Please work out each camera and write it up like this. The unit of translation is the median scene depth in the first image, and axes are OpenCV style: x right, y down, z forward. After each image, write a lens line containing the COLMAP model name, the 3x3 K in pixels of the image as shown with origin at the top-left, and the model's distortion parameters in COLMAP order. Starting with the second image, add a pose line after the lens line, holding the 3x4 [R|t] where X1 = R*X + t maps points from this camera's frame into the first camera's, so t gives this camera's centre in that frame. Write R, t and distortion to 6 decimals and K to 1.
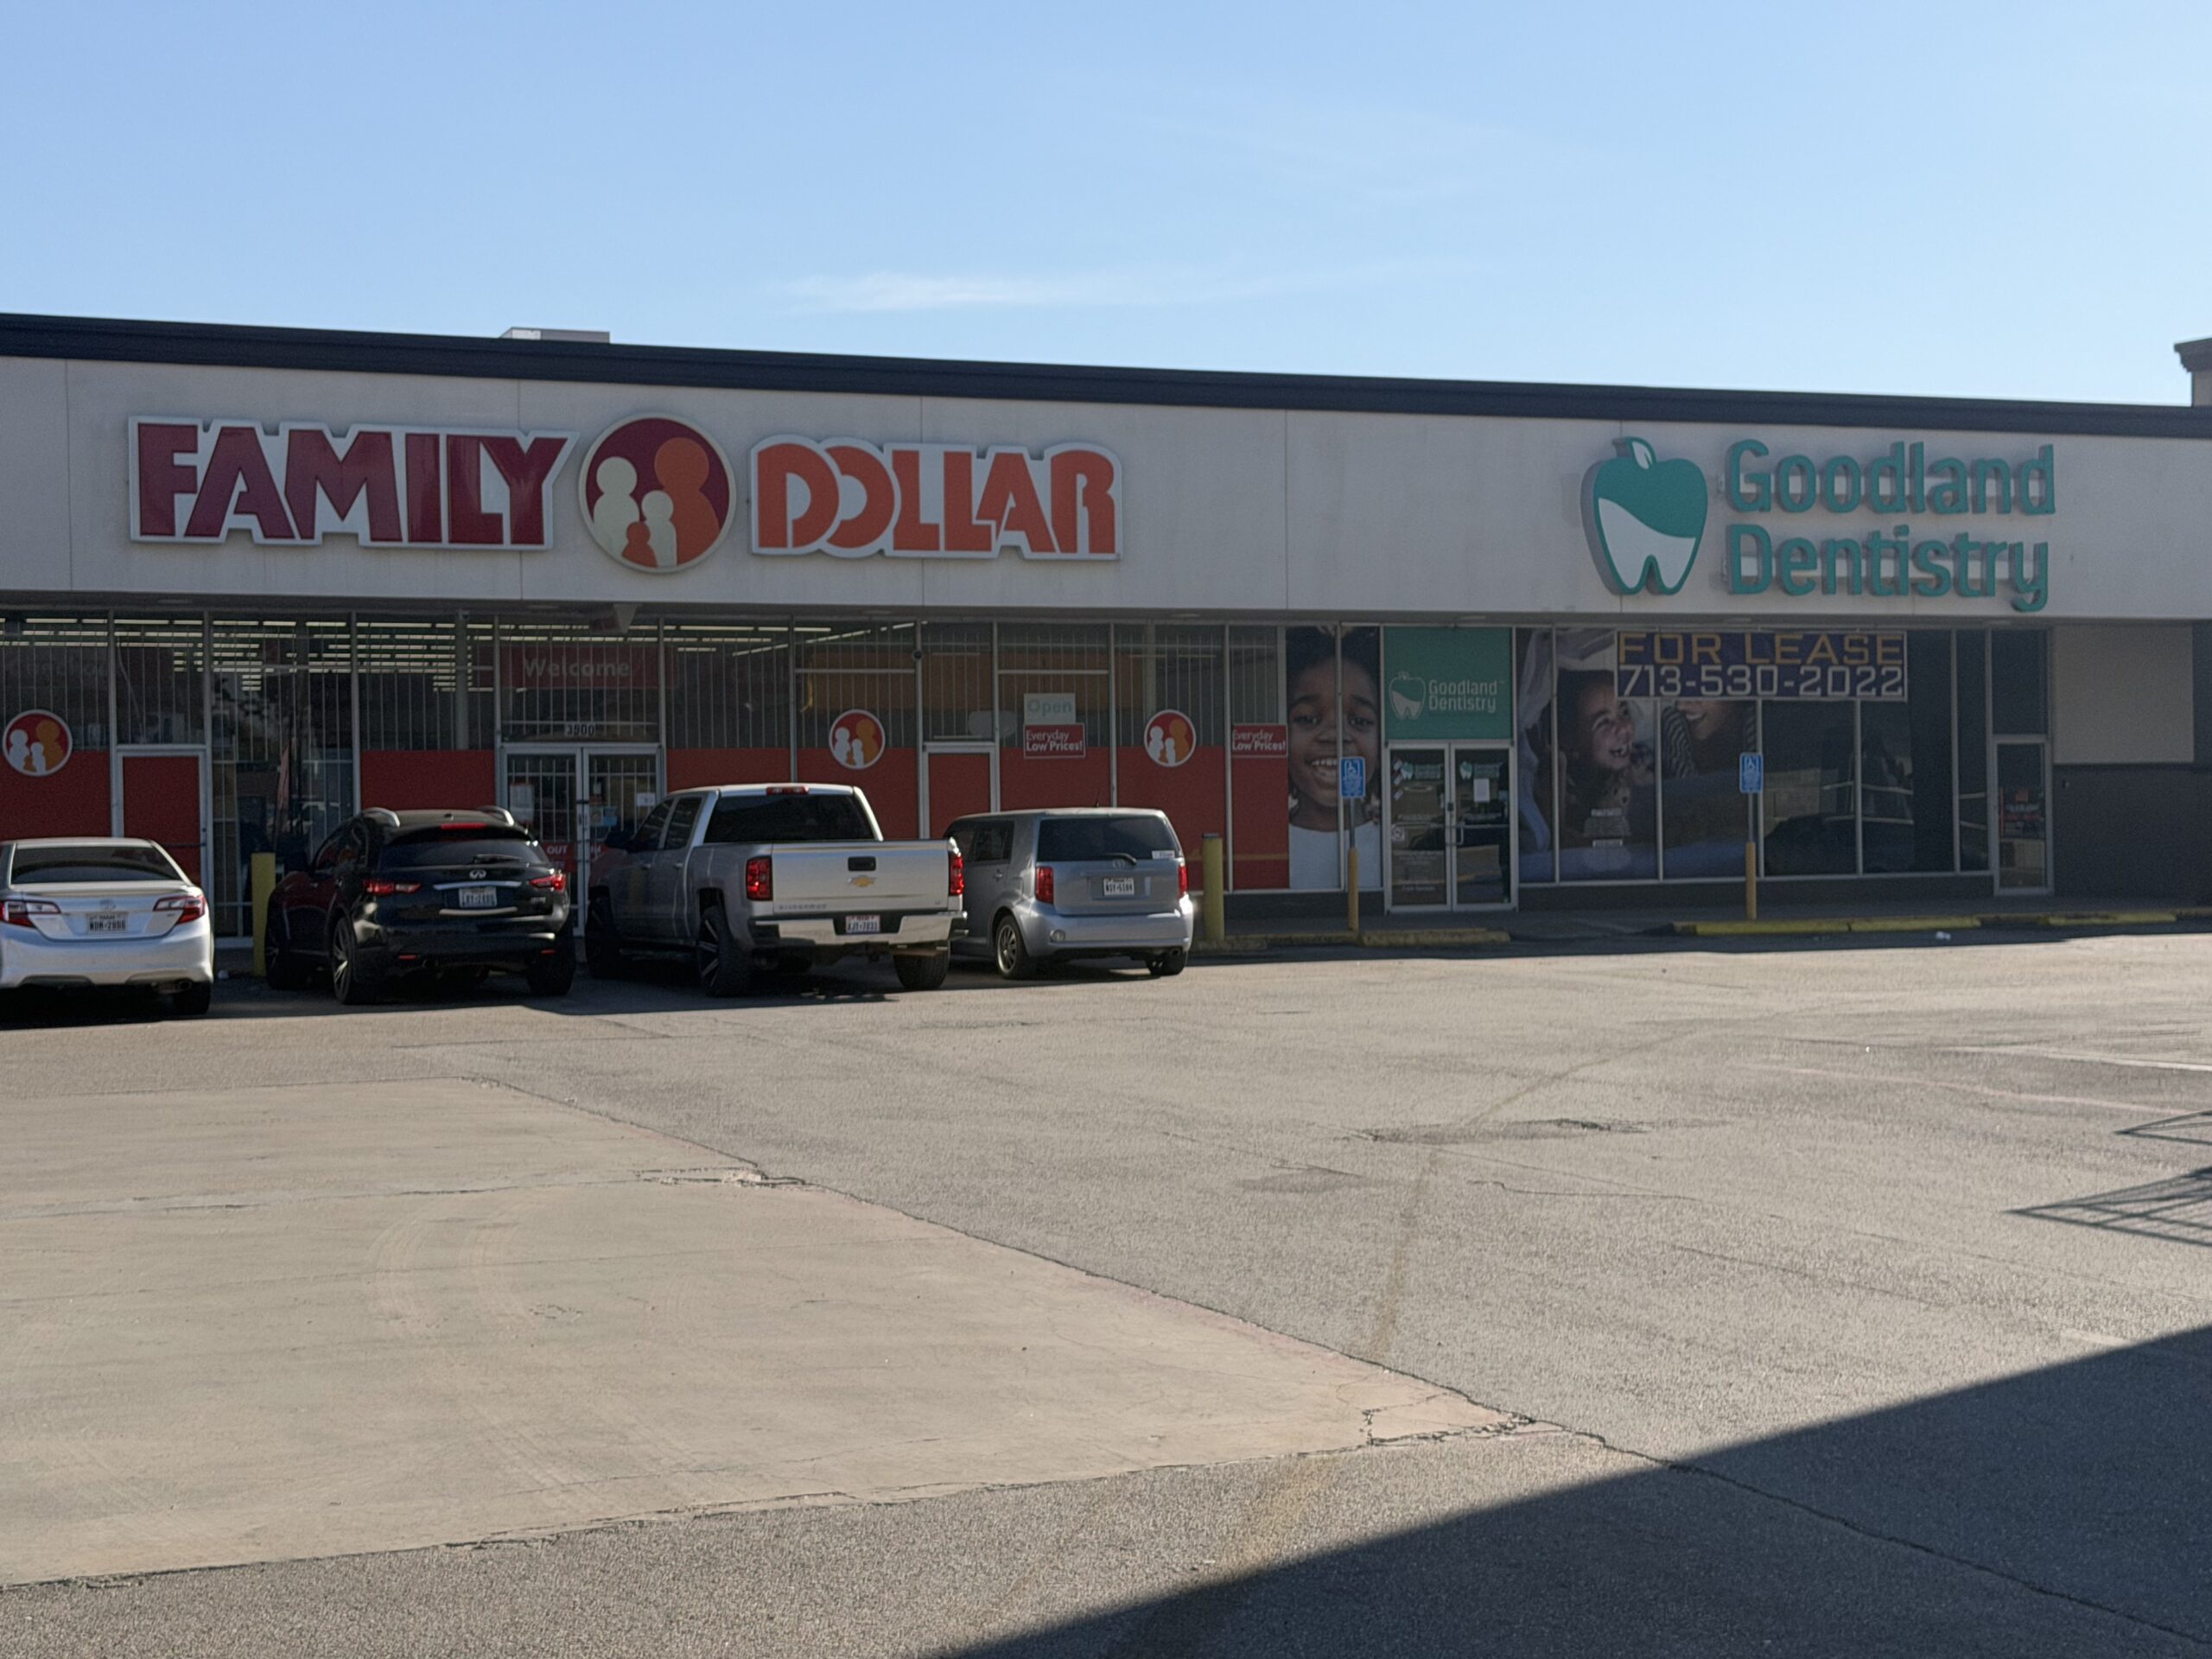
lens RADIAL K [[3677.5, 0, 1097.5], [0, 3677.5, 765.1], [0, 0, 1]] dist [0.124513, 0.000000]
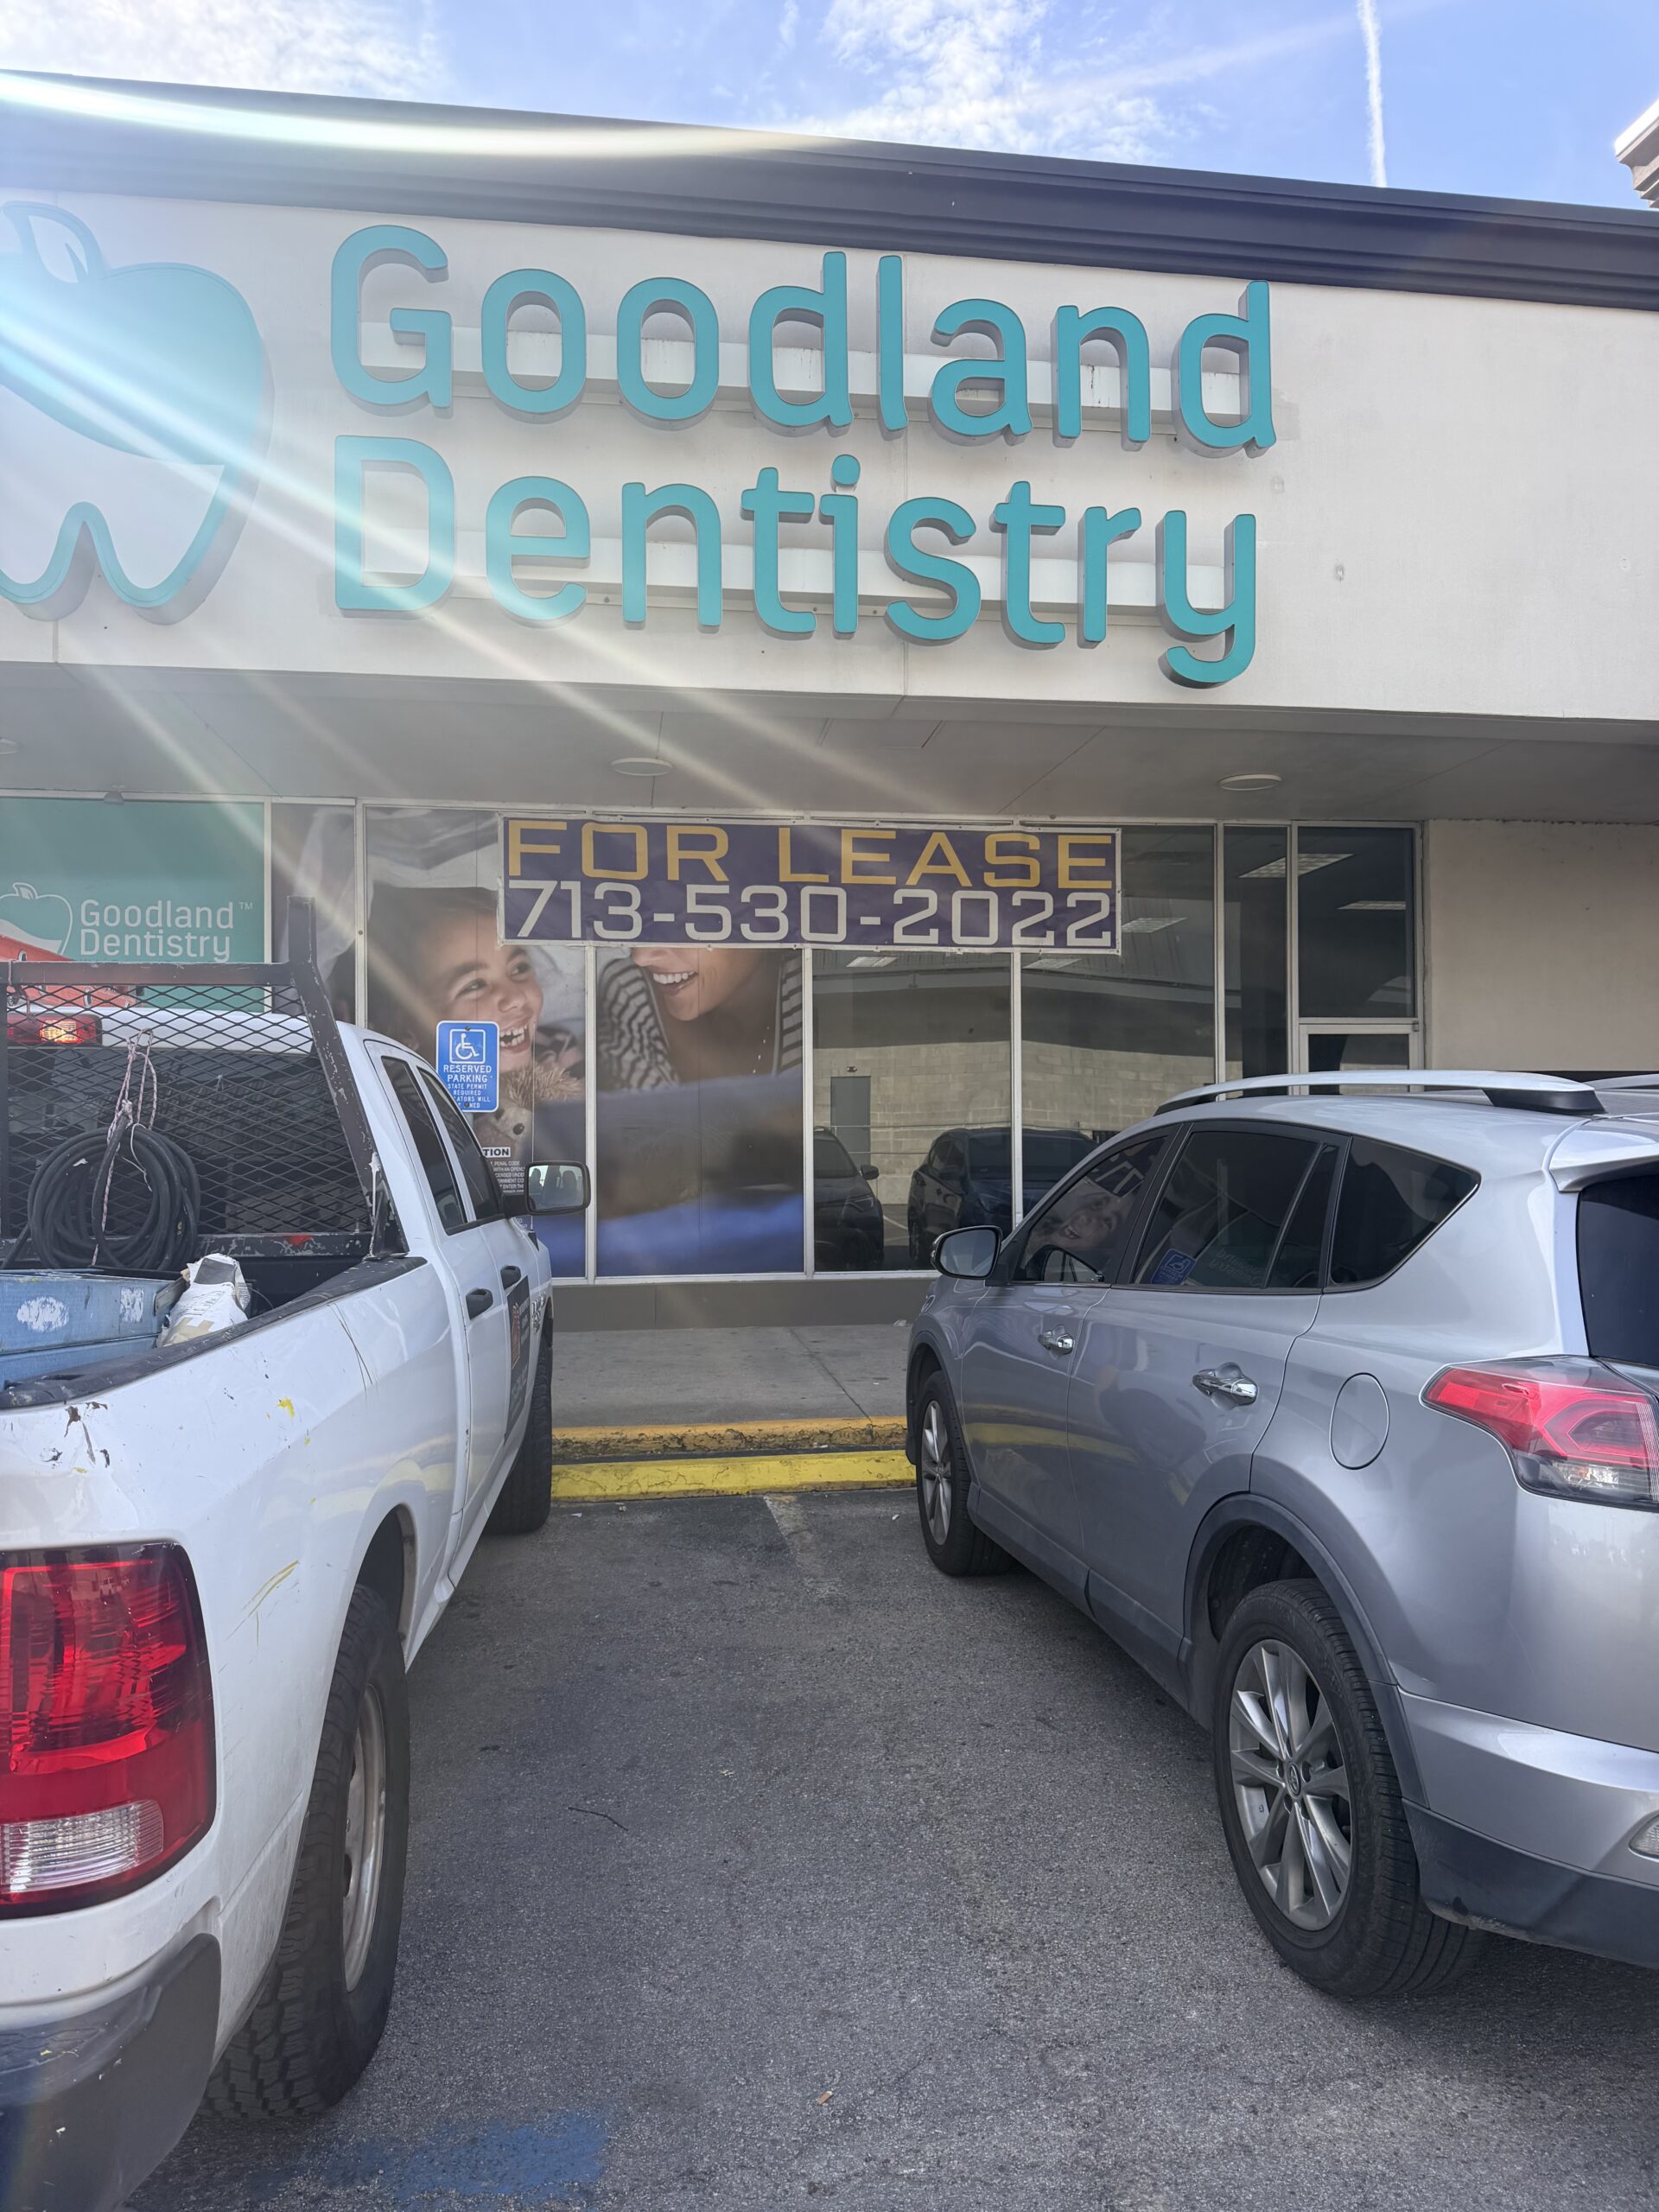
lens RADIAL K [[1556.5, 0, 831.5], [0, 1556.5, 1094.6], [0, 0, 1]] dist [-0.000856, -0.007765]
pose [[0.955260, 0.004133, -0.295740, 0.252350], [-0.010413, 0.999752, -0.019665, 0.008379], [0.295585, 0.021865, 0.955066, 0.787146]]
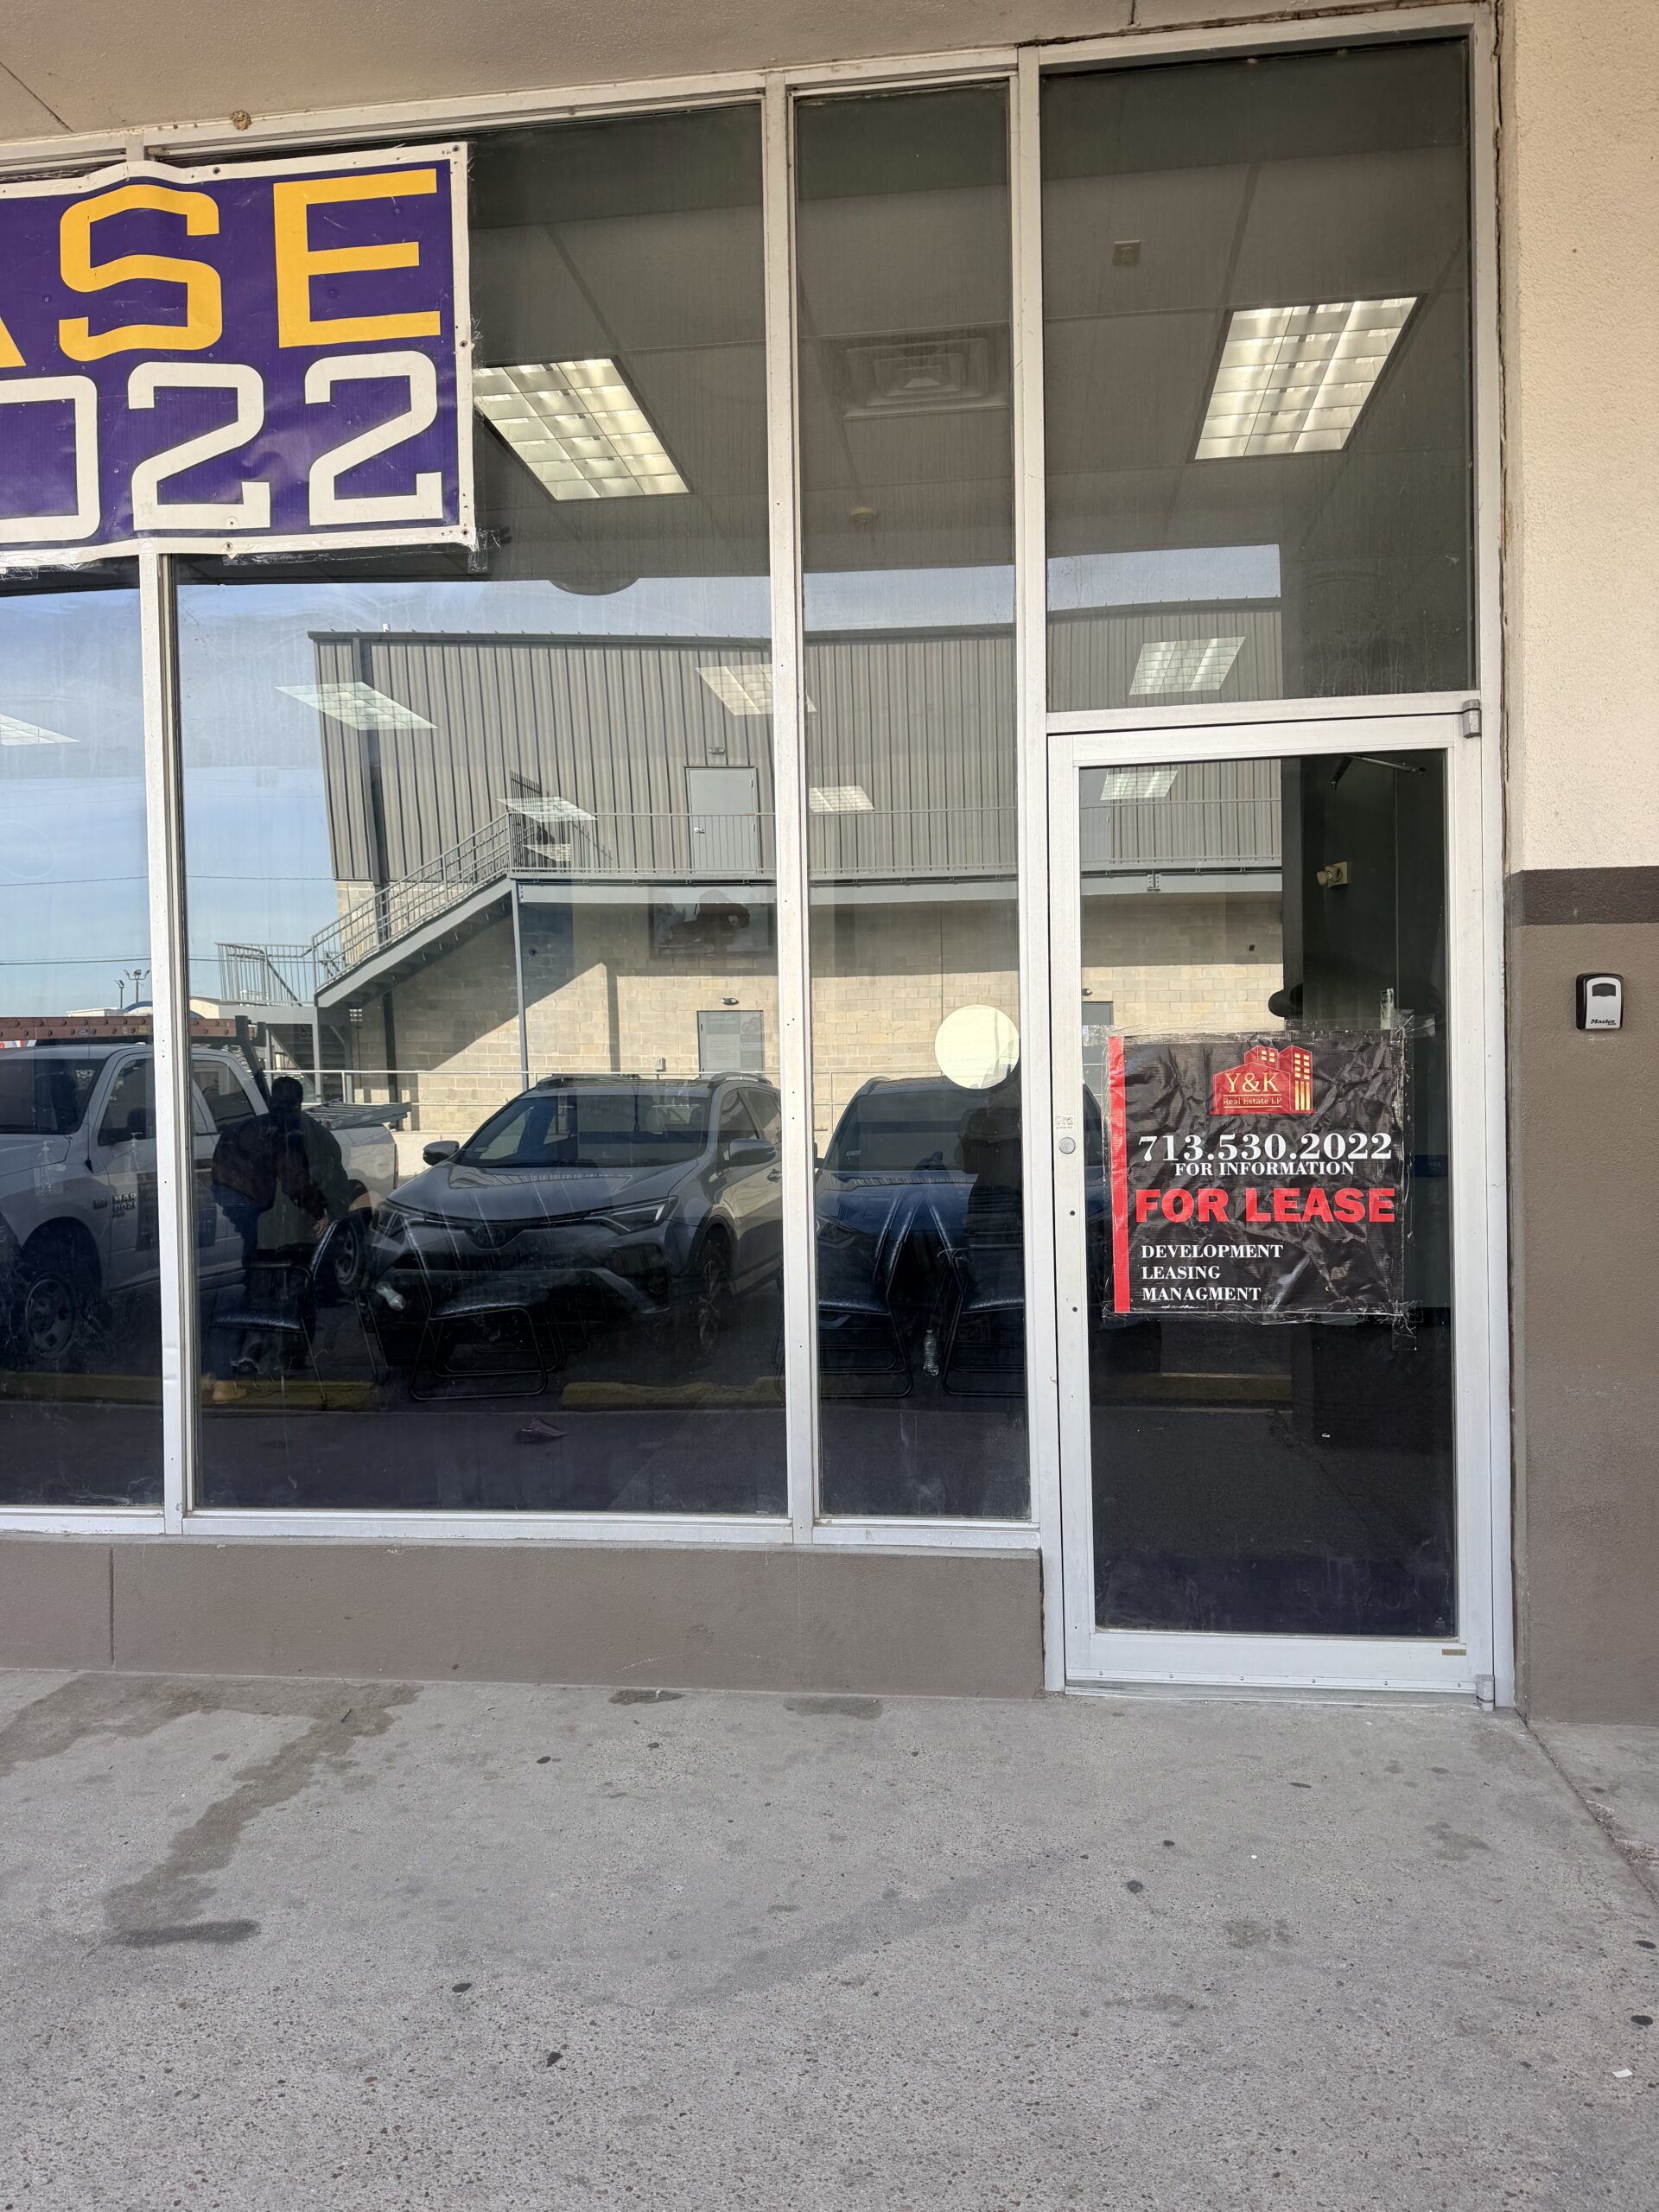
lens RADIAL K [[1556.5, 0, 831.3], [0, 1556.5, 1115.5], [0, 0, 1]] dist [-0.000856, -0.007765]
pose [[0.874827, 0.006544, -0.484392, 0.276634], [0.011733, 0.999329, 0.034690, 0.007652], [0.484294, -0.036031, 0.874163, 0.966298]]
